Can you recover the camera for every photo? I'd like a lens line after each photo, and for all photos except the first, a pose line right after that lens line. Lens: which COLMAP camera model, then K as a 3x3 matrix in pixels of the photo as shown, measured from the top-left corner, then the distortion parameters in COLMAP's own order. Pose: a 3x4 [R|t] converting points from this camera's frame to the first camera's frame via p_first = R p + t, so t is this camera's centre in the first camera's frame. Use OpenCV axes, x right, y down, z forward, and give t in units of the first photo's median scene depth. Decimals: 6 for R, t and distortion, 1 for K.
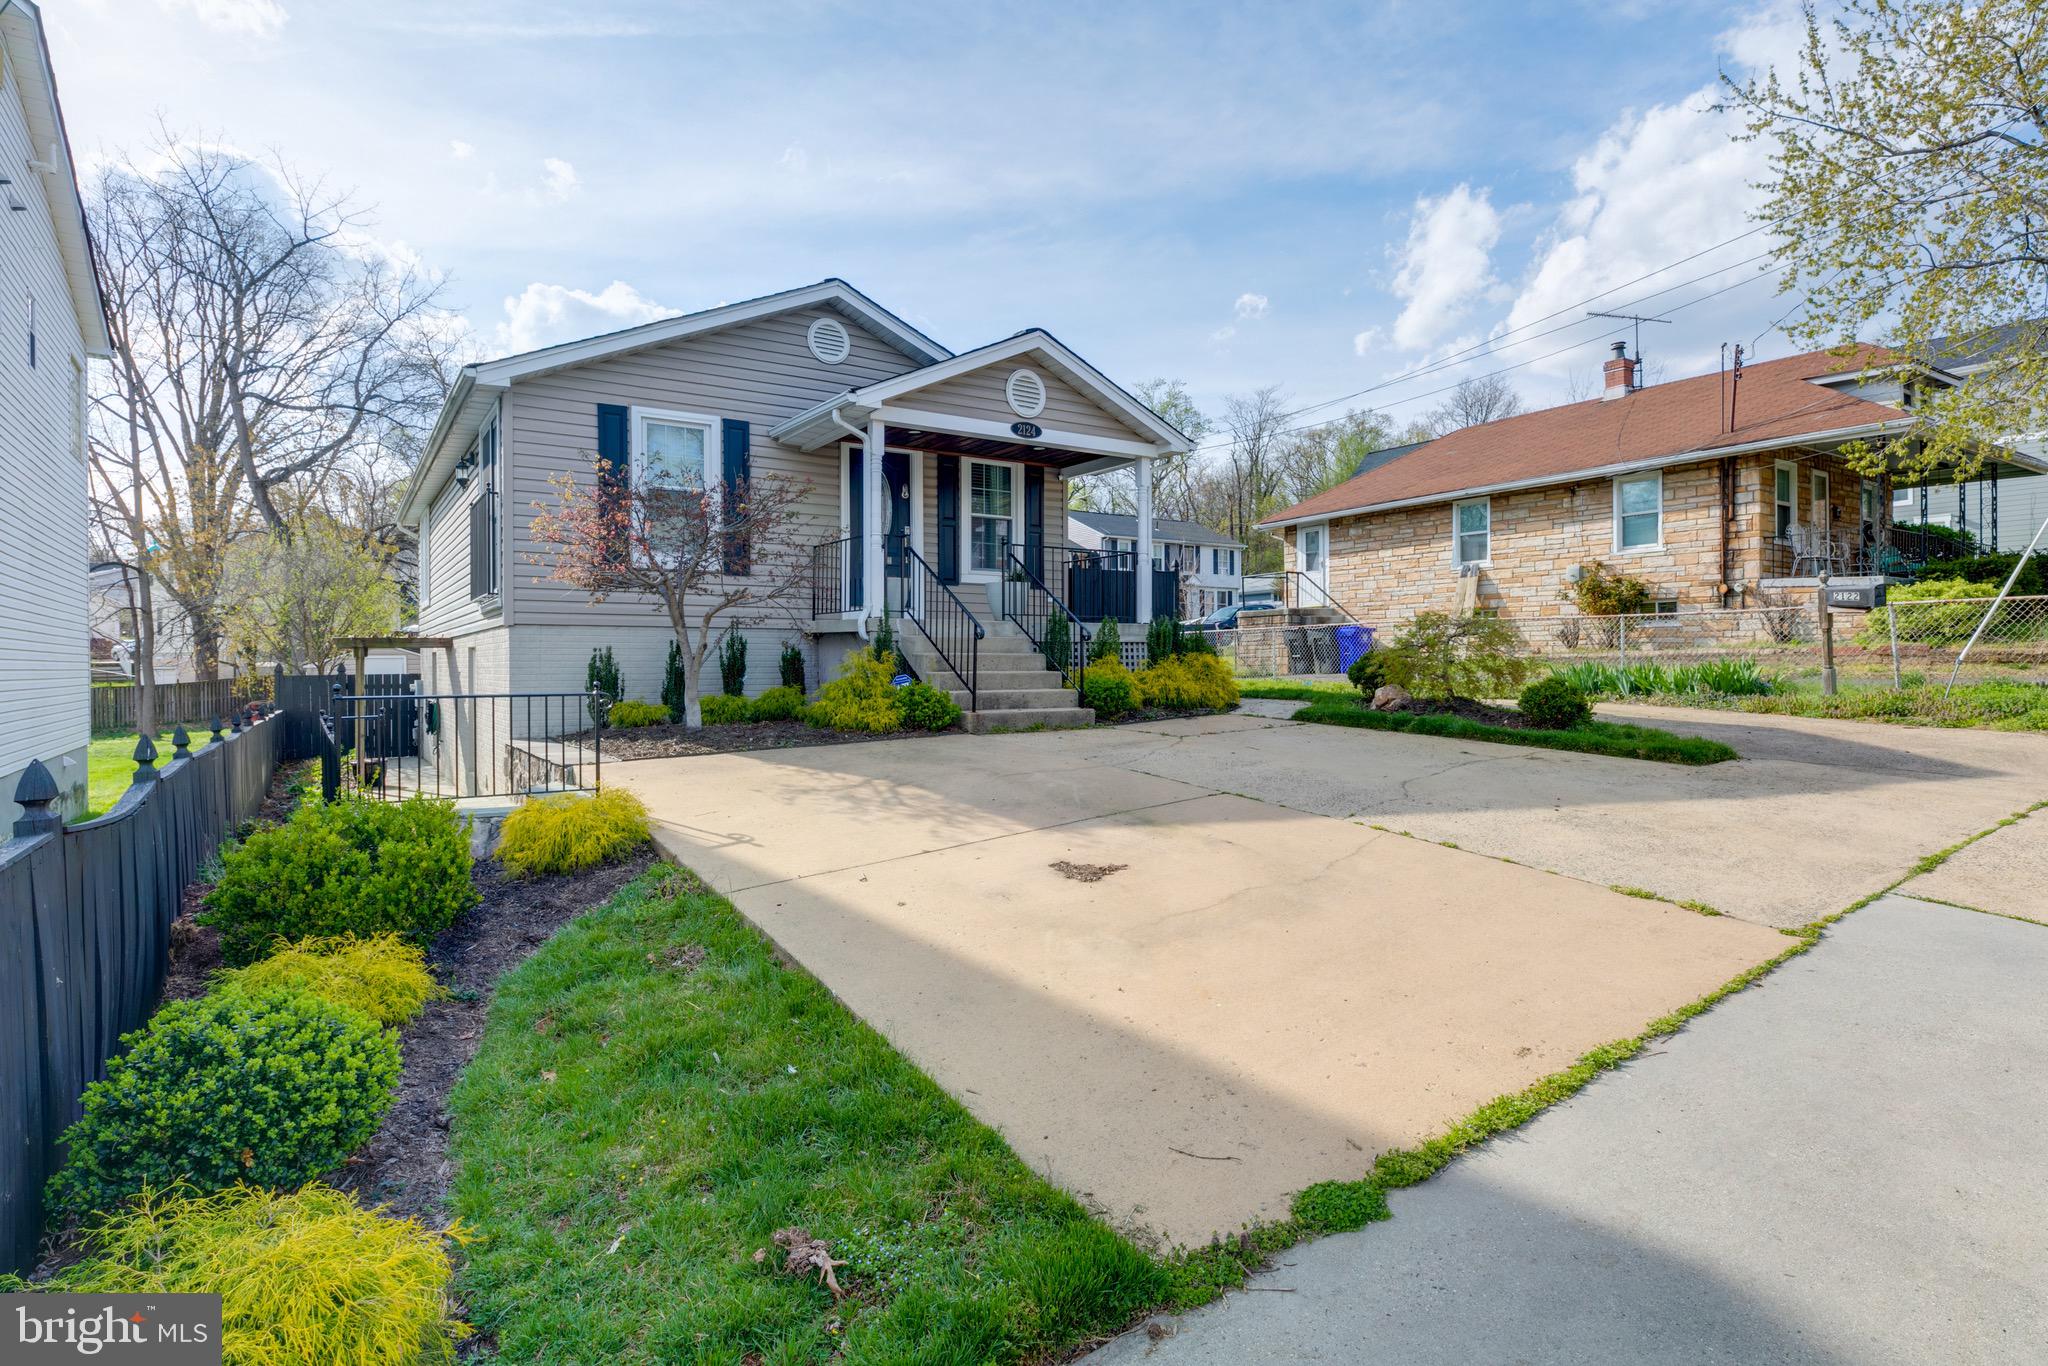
lens RADIAL K [[1065.7, 0, 1024.5], [0, 1065.7, 679.9], [0, 0, 1]] dist [-0.000483, 0.000011]
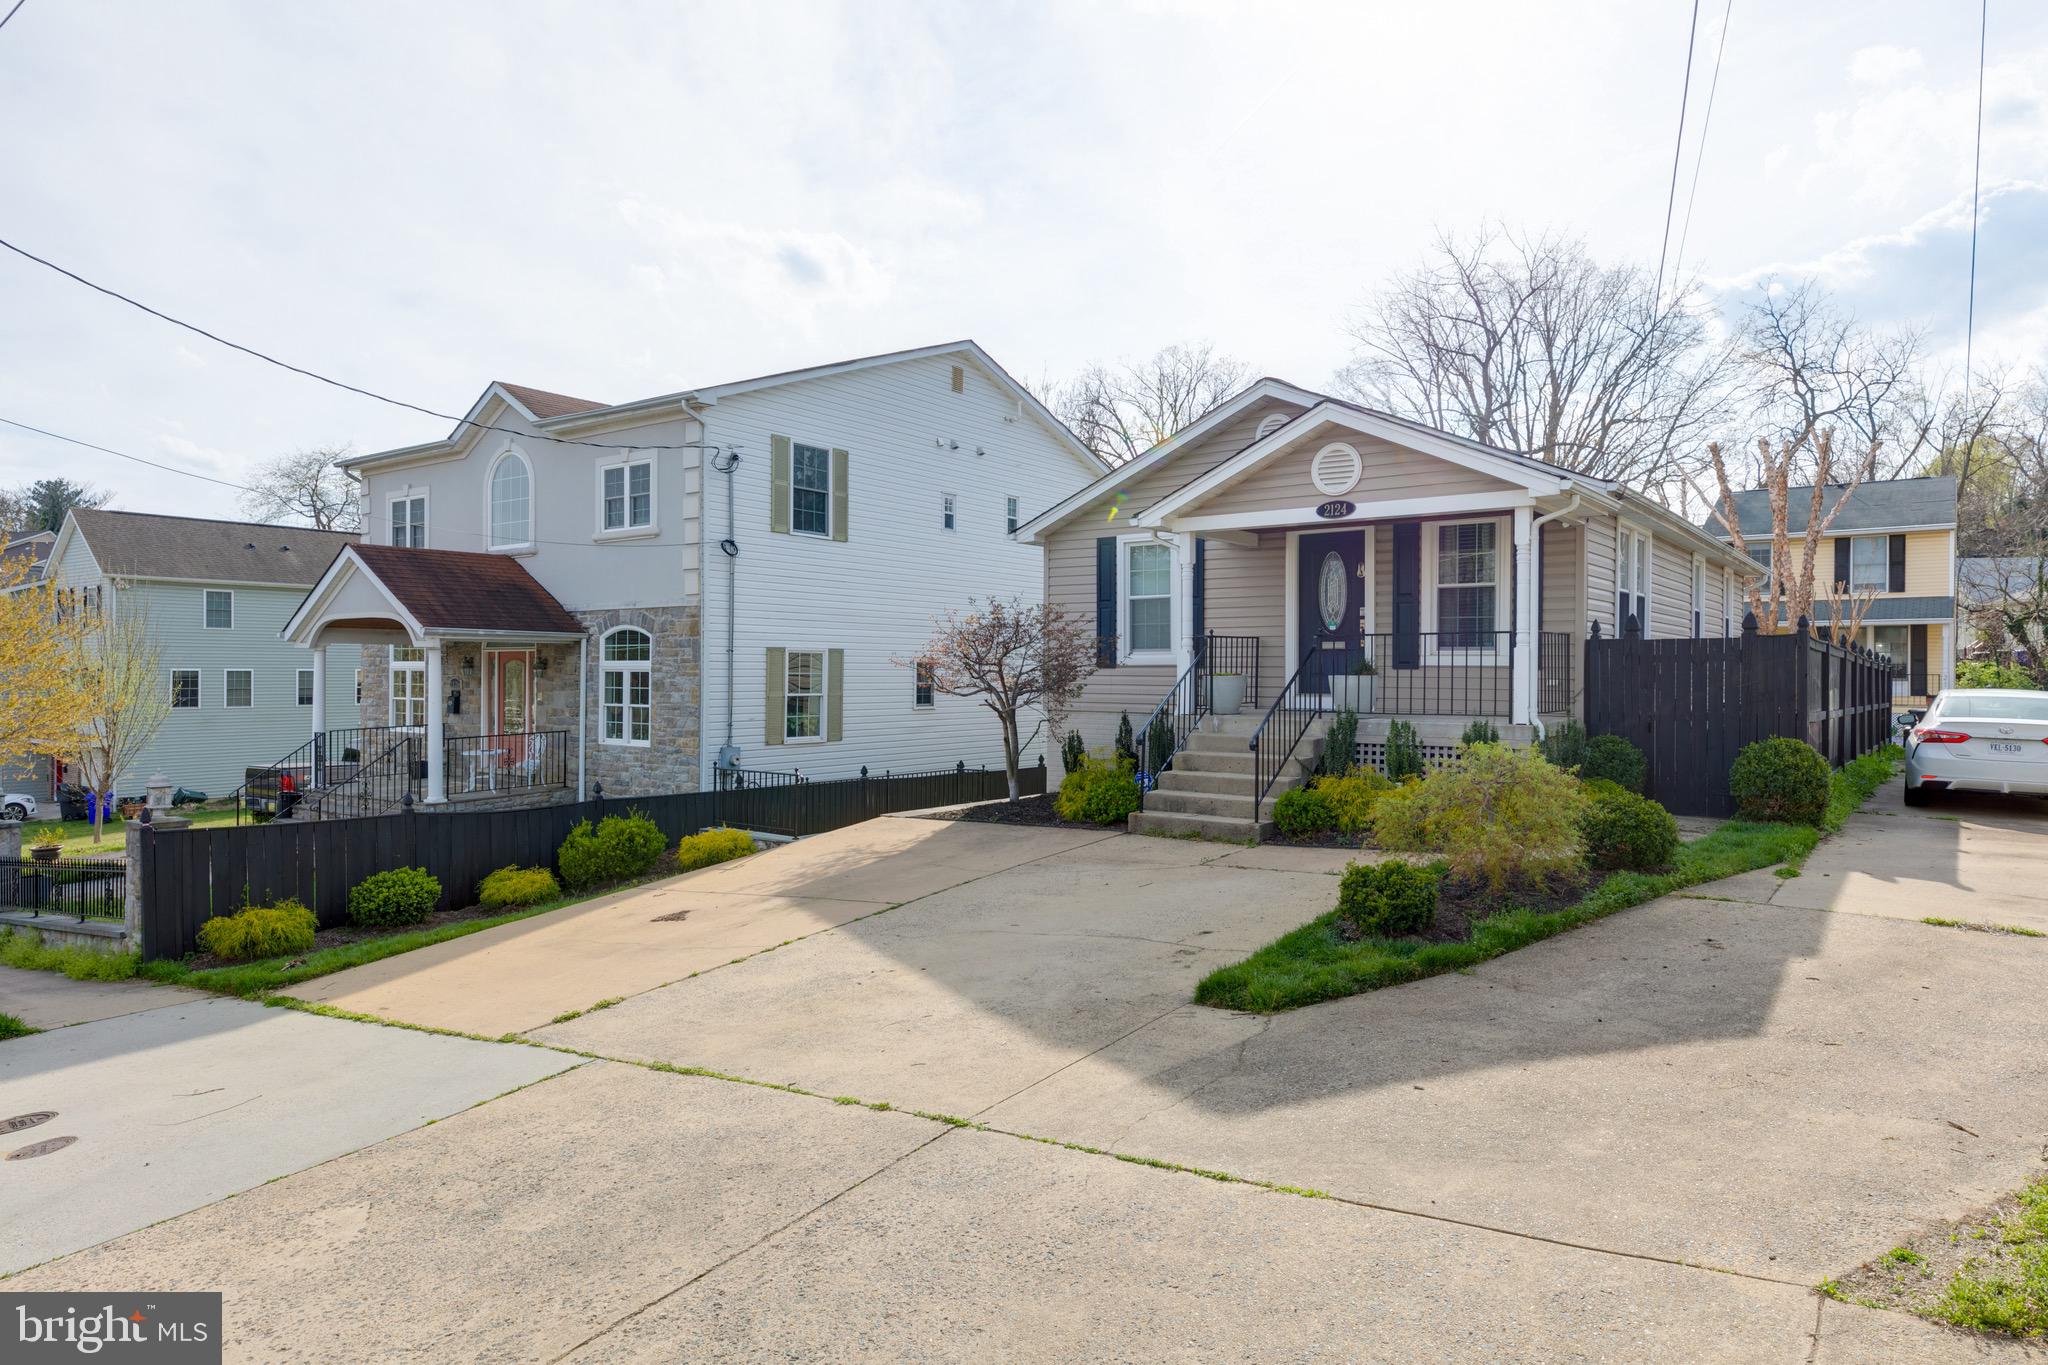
lens RADIAL K [[1234.9, 0, 1023.2], [0, 1234.9, 680.4], [0, 0, 1]] dist [0.001199, 0.000066]
pose [[0.326307, 0.010099, -0.945210, 0.918345], [-0.018816, 0.999814, 0.004187, -0.089482], [0.945076, 0.016419, 0.326437, 0.414034]]
